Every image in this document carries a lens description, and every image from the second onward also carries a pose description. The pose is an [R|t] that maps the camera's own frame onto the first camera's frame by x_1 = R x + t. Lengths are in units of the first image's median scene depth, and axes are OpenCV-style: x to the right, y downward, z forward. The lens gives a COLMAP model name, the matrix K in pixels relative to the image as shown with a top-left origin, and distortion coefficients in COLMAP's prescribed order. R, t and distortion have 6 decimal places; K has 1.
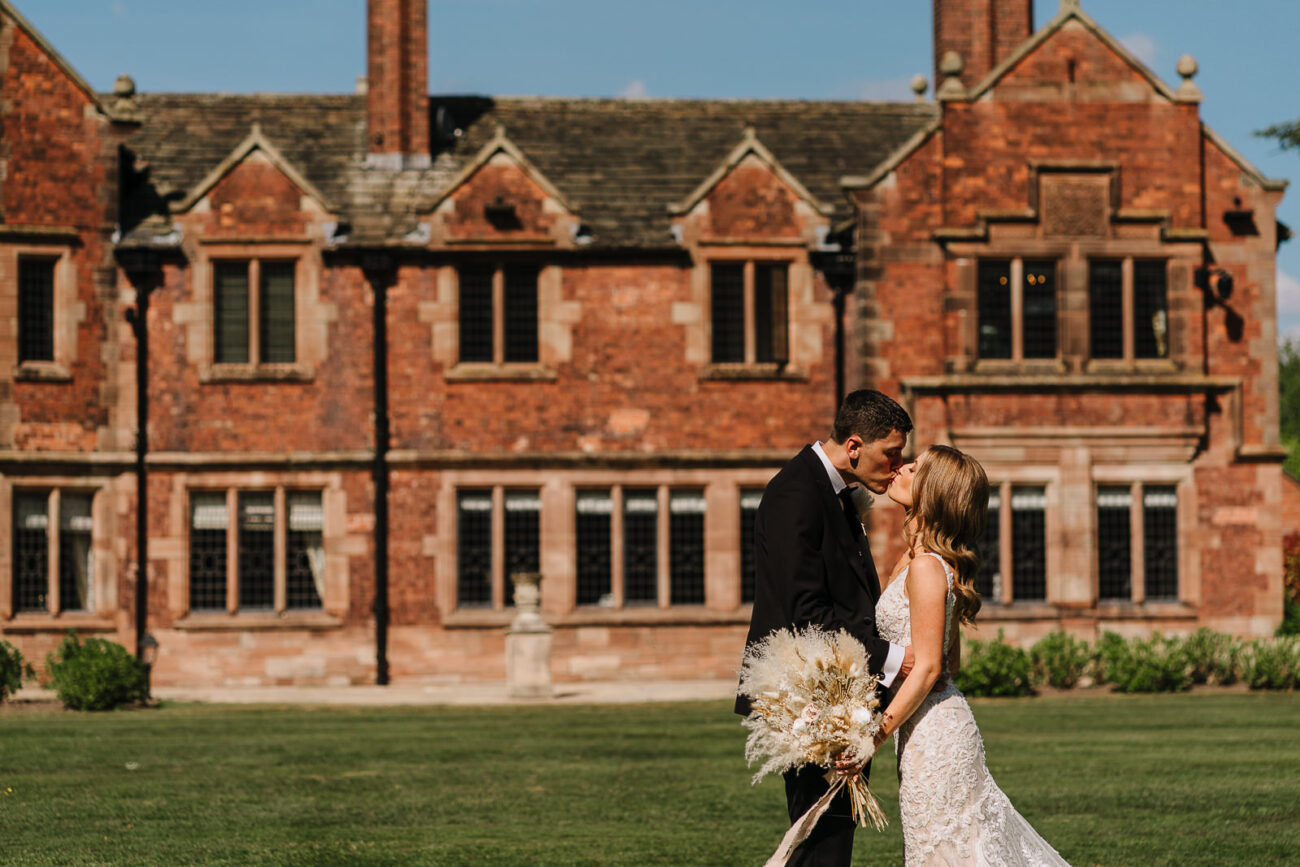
lens RADIAL K [[3392.4, 0, 655.8], [0, 3392.4, 301.0], [0, 0, 1]] dist [-0.002465, 0.000000]
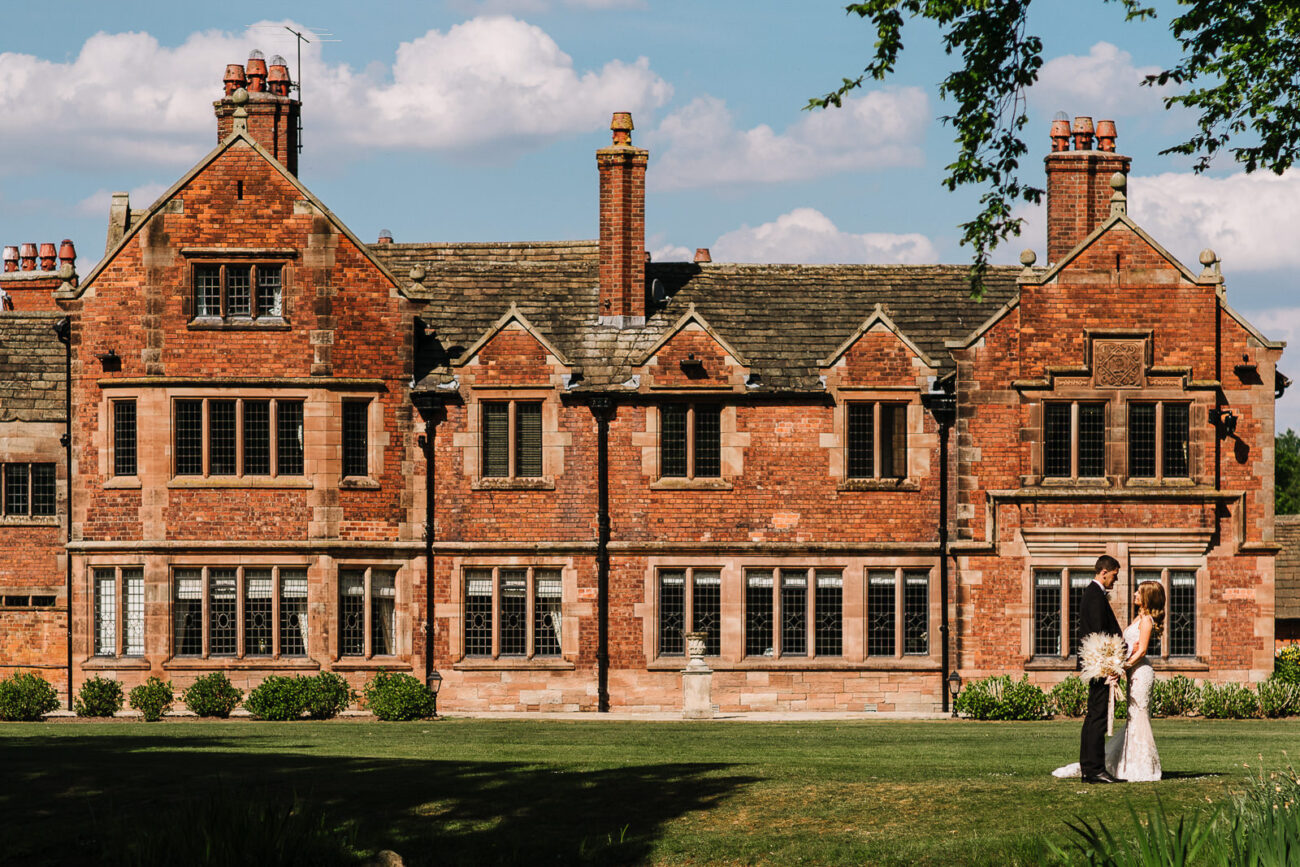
lens RADIAL K [[3392.4, 0, 642.3], [0, 3392.4, 485.0], [0, 0, 1]] dist [-0.002465, 0.000000]
pose [[0.996218, 0.006648, -0.086638, 0.052513], [-0.003341, 0.999262, 0.038261, -0.030445], [0.086828, -0.037826, 0.995505, -0.356427]]
